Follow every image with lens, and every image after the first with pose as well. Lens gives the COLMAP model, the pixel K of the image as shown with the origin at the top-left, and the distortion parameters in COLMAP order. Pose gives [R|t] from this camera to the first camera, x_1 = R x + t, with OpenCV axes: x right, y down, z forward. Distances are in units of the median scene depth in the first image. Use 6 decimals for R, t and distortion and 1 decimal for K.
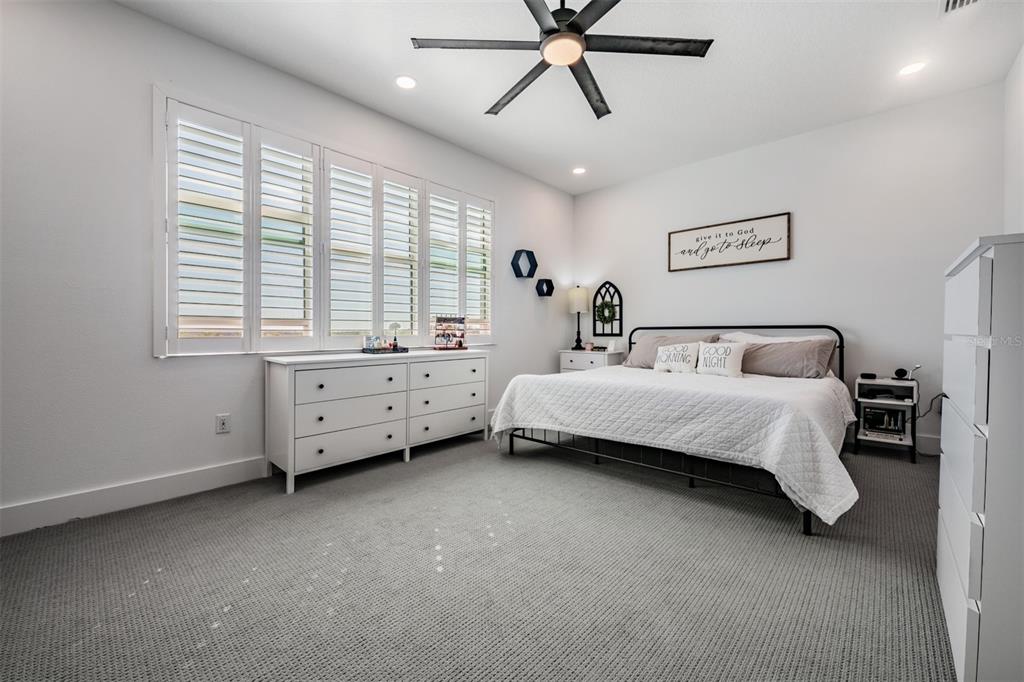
lens RADIAL K [[407.1, 0, 516.4], [0, 407.1, 339.2], [0, 0, 1]] dist [-0.011110, -0.000401]
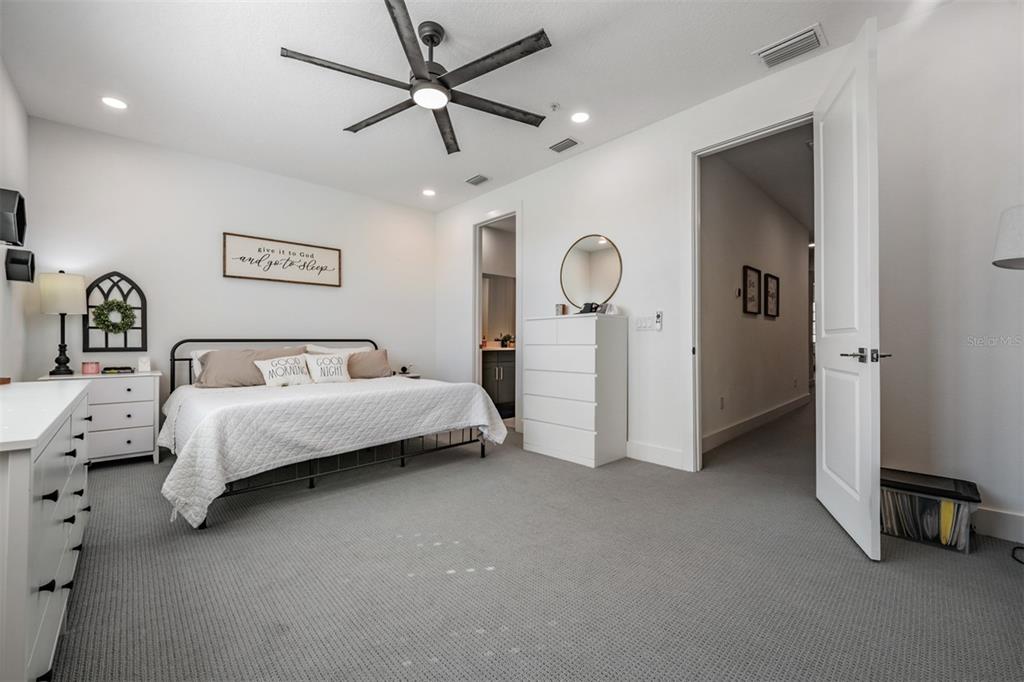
lens RADIAL K [[407.1, 0, 516.4], [0, 407.1, 339.2], [0, 0, 1]] dist [-0.011110, -0.000401]
pose [[0.058766, 0.008441, 0.998236, -0.464886], [0.020156, 0.999750, -0.009641, -0.008696], [-0.998068, 0.020687, 0.058581, 0.317584]]
